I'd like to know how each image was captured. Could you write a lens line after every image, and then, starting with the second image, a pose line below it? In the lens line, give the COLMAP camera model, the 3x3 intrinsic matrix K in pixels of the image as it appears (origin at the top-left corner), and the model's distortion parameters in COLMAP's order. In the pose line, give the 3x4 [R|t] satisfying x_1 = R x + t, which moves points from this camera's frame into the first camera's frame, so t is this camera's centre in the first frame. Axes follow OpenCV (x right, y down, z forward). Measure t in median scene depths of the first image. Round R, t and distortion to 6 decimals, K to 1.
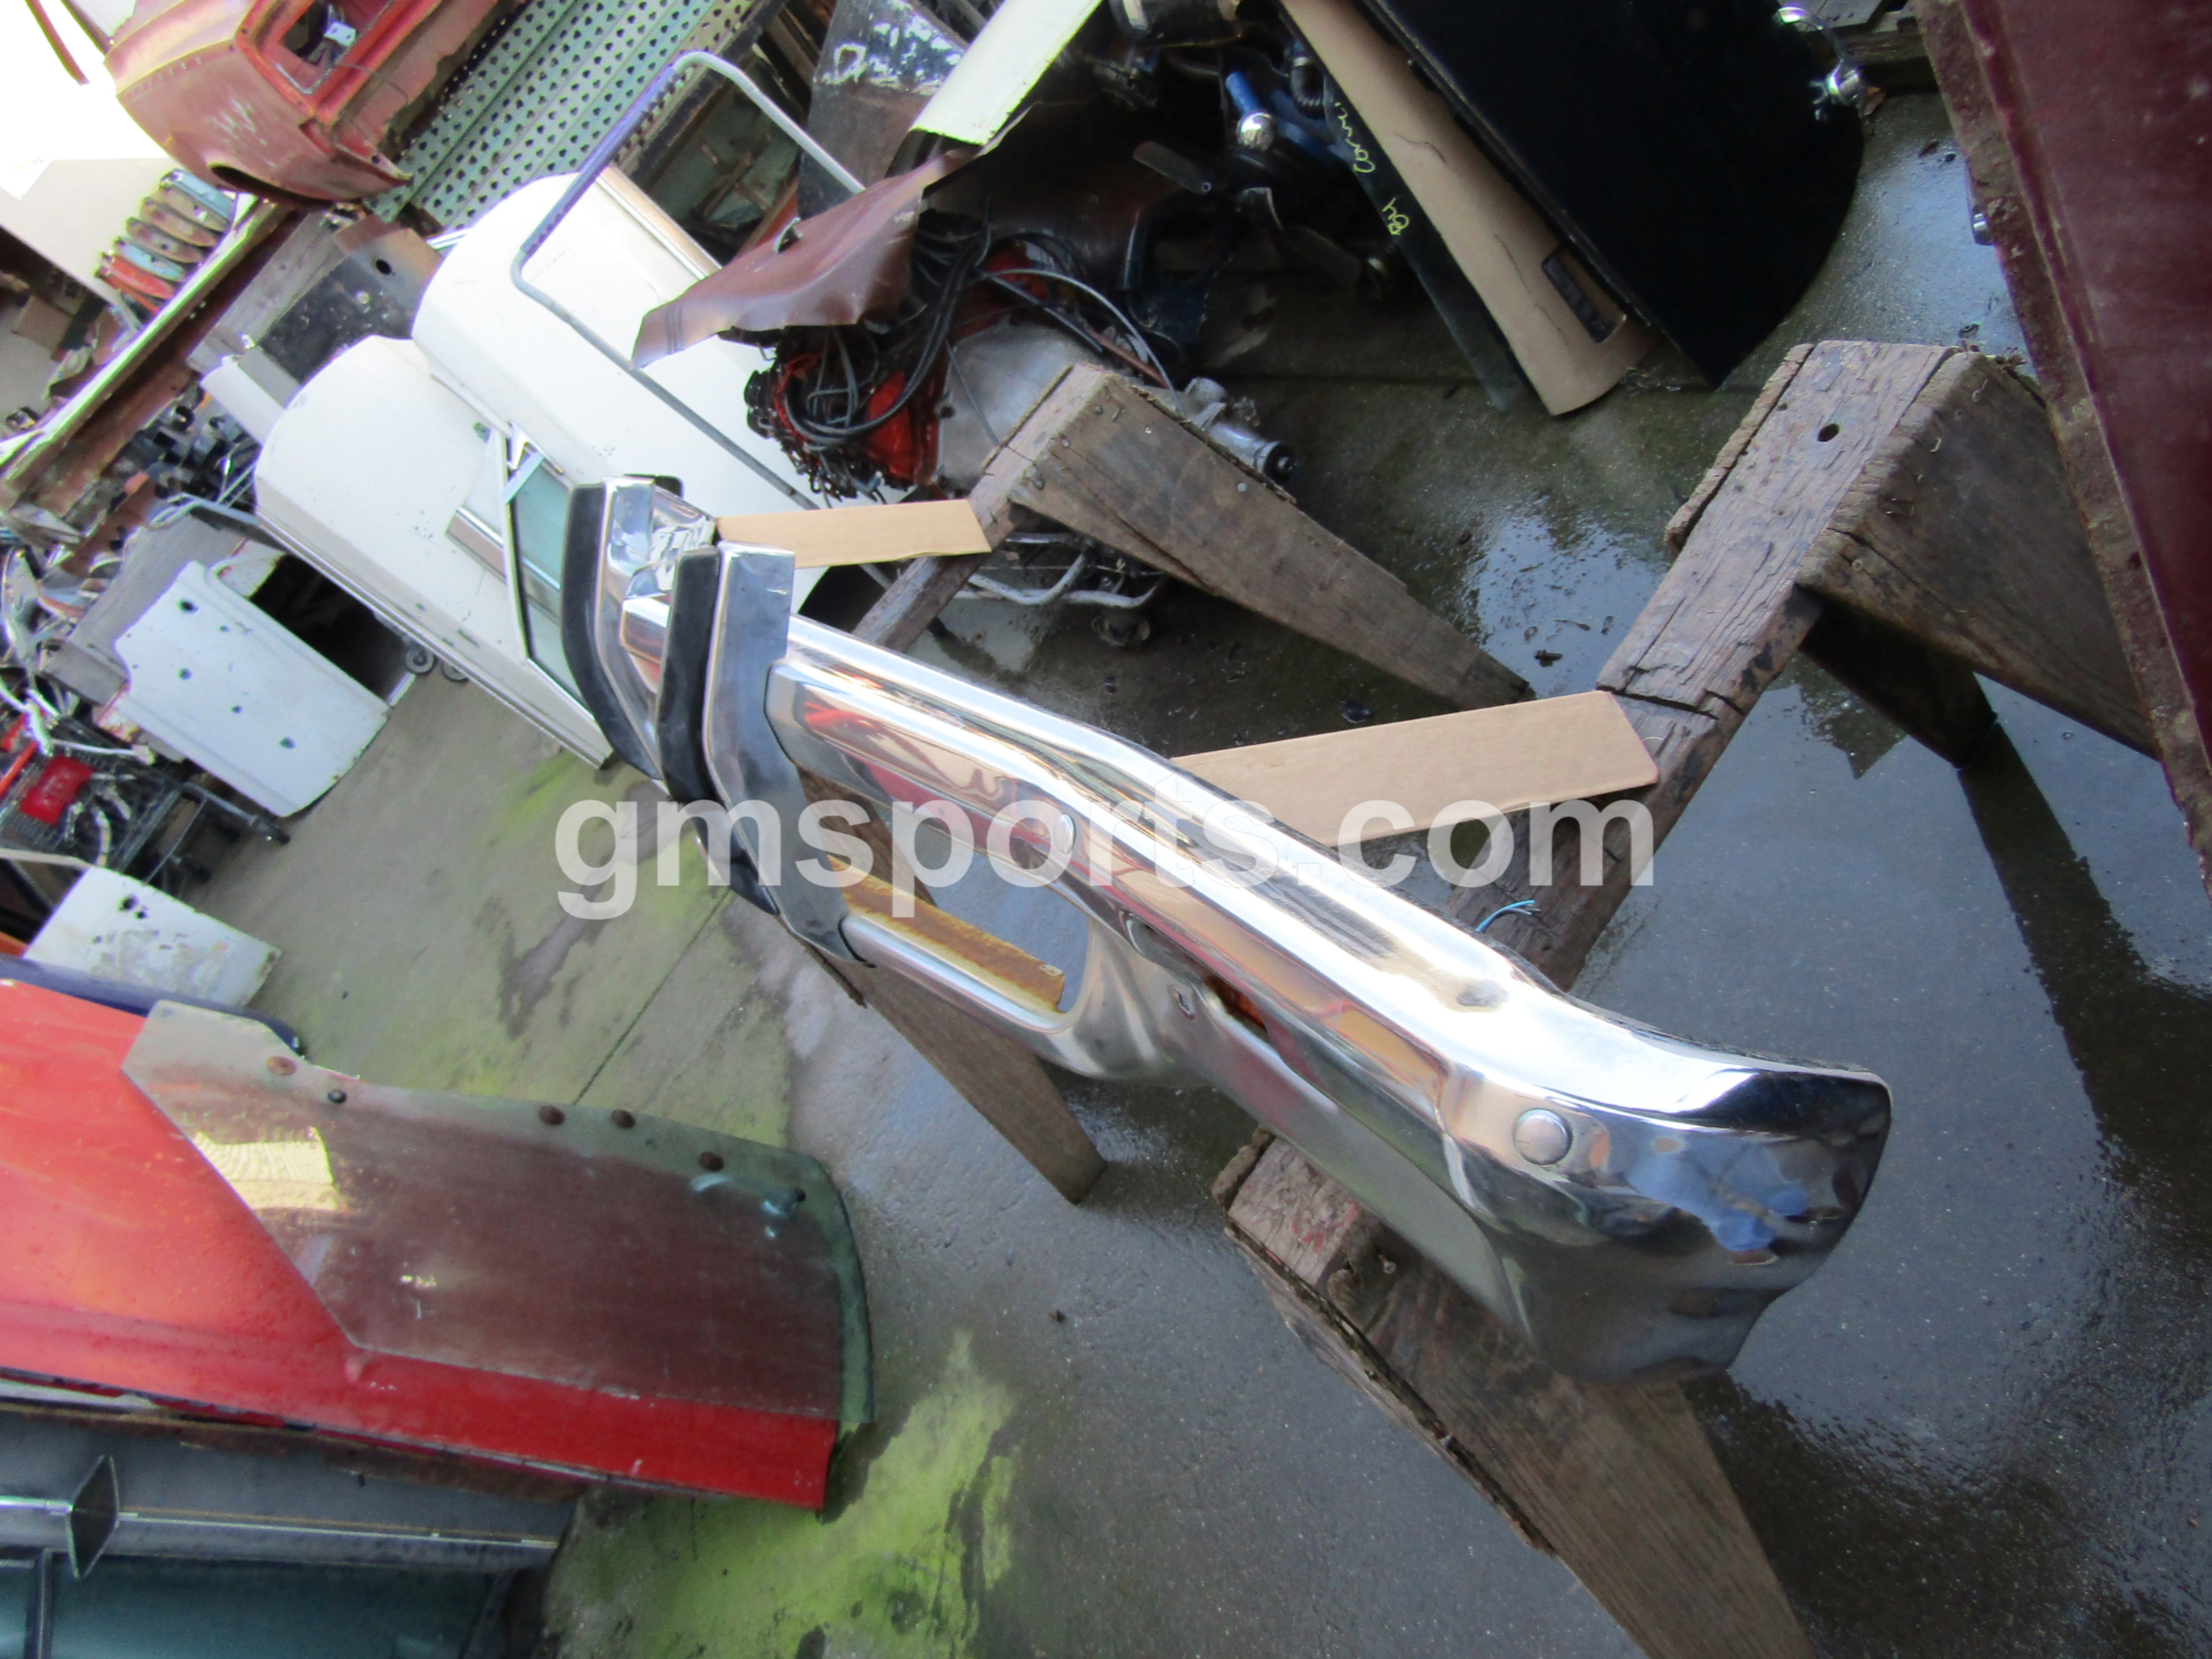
lens RADIAL K [[1577.1, 0, 1102.9], [0, 1577.1, 816.8], [0, 0, 1]] dist [-0.011268, 0.004555]
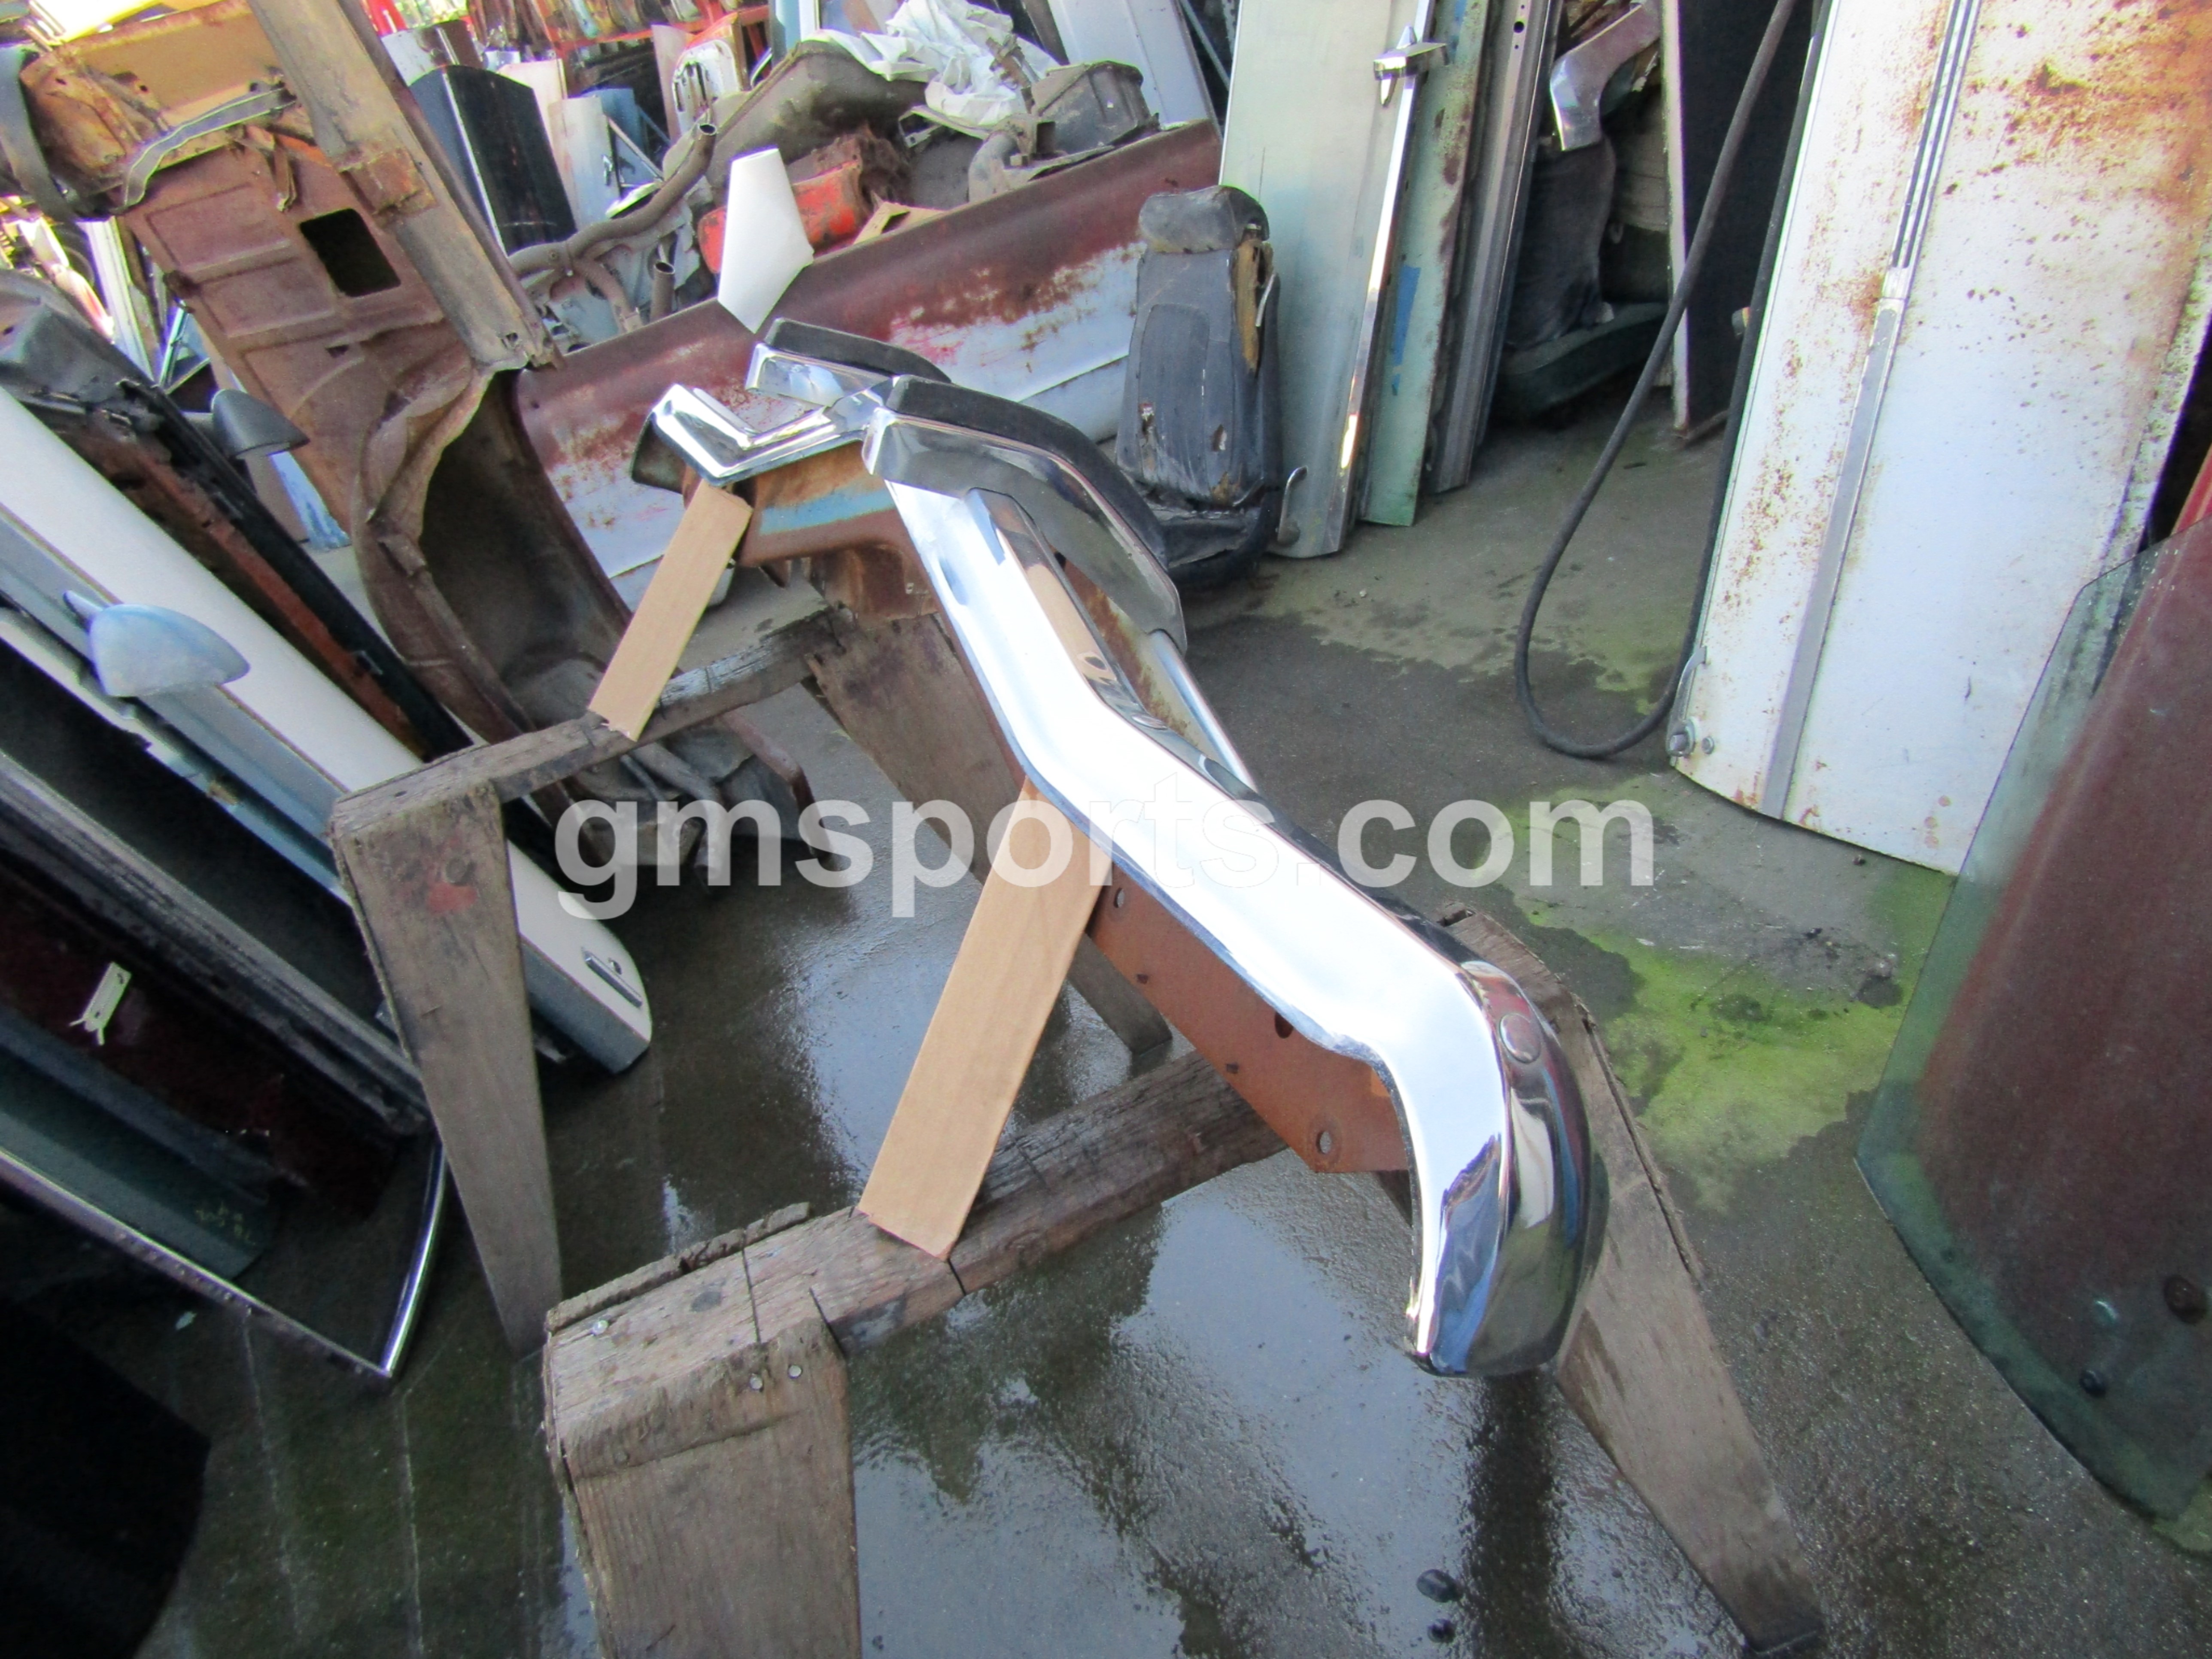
lens RADIAL K [[1577.1, 0, 1100.0], [0, 1577.1, 838.9], [0, 0, 1]] dist [-0.011268, 0.004555]
pose [[-0.589581, 0.577639, 0.564560, -0.467186], [0.685957, -0.010948, 0.727560, -0.479854], [0.426448, 0.816219, -0.389780, 1.001094]]
